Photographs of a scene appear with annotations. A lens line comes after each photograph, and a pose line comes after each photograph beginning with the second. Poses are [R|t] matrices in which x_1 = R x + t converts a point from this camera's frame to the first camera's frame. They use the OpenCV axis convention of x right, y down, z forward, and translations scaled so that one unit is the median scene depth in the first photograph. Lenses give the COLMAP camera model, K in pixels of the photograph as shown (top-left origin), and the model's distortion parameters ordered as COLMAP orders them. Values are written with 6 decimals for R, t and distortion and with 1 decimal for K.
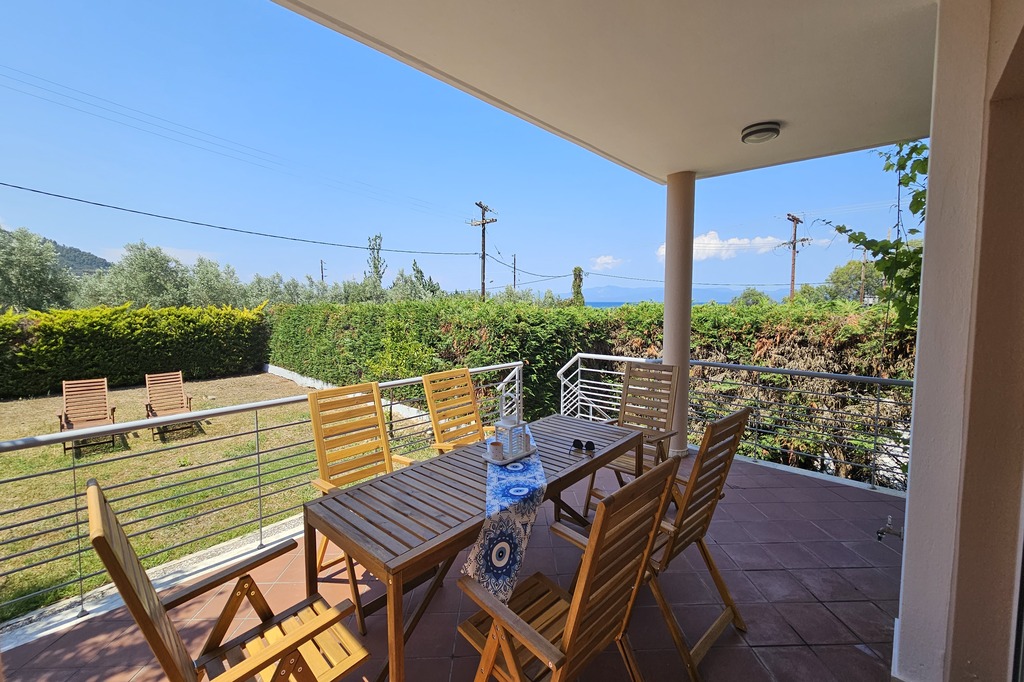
lens RADIAL K [[418.4, 0, 515.2], [0, 418.4, 334.1], [0, 0, 1]] dist [-0.003895, 0.000770]
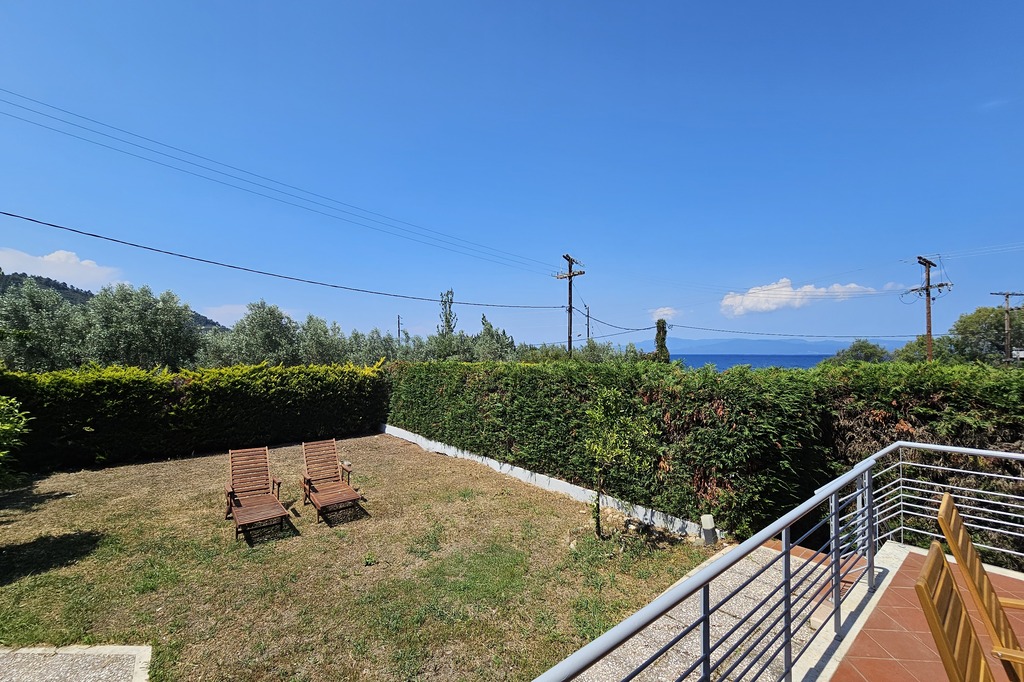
lens RADIAL K [[419.6, 0, 514.4], [0, 419.6, 344.5], [0, 0, 1]] dist [-0.002842, -0.000154]
pose [[0.990851, -0.003971, -0.134904, -0.310353], [-0.009511, 0.995027, -0.099148, -0.031947], [0.134627, 0.099524, 0.985886, 0.135946]]
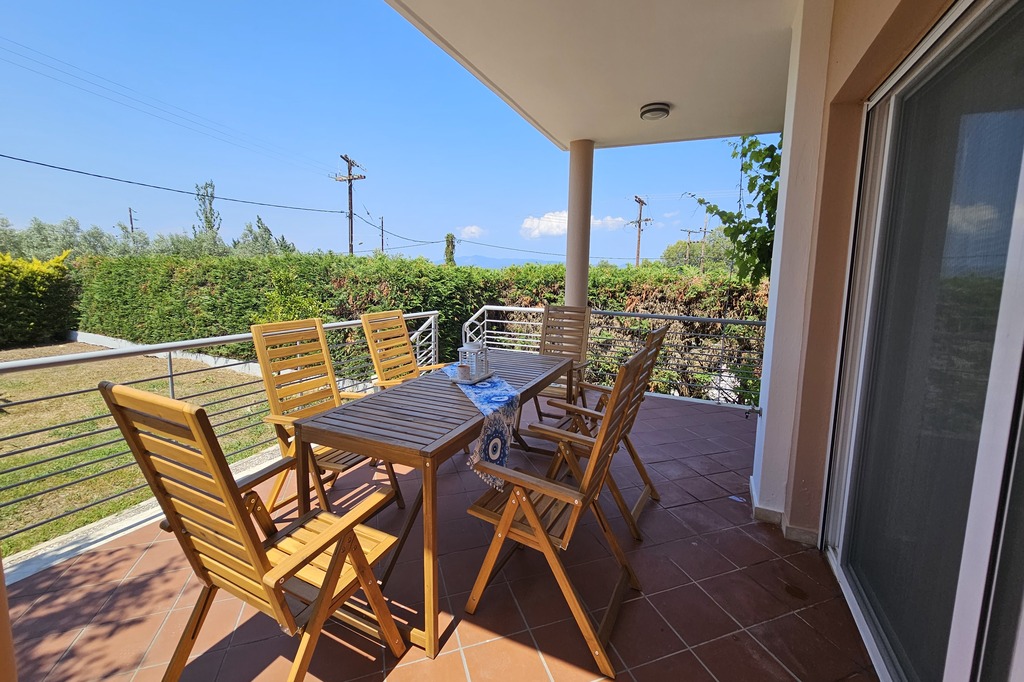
lens RADIAL K [[419.0, 0, 513.2], [0, 419.0, 324.3], [0, 0, 1]] dist [0.001172, 0.000076]
pose [[0.952628, -0.011505, 0.303920, -0.077219], [-0.003863, 0.998746, 0.049916, 0.030083], [-0.304113, -0.048726, 0.951389, -0.020931]]
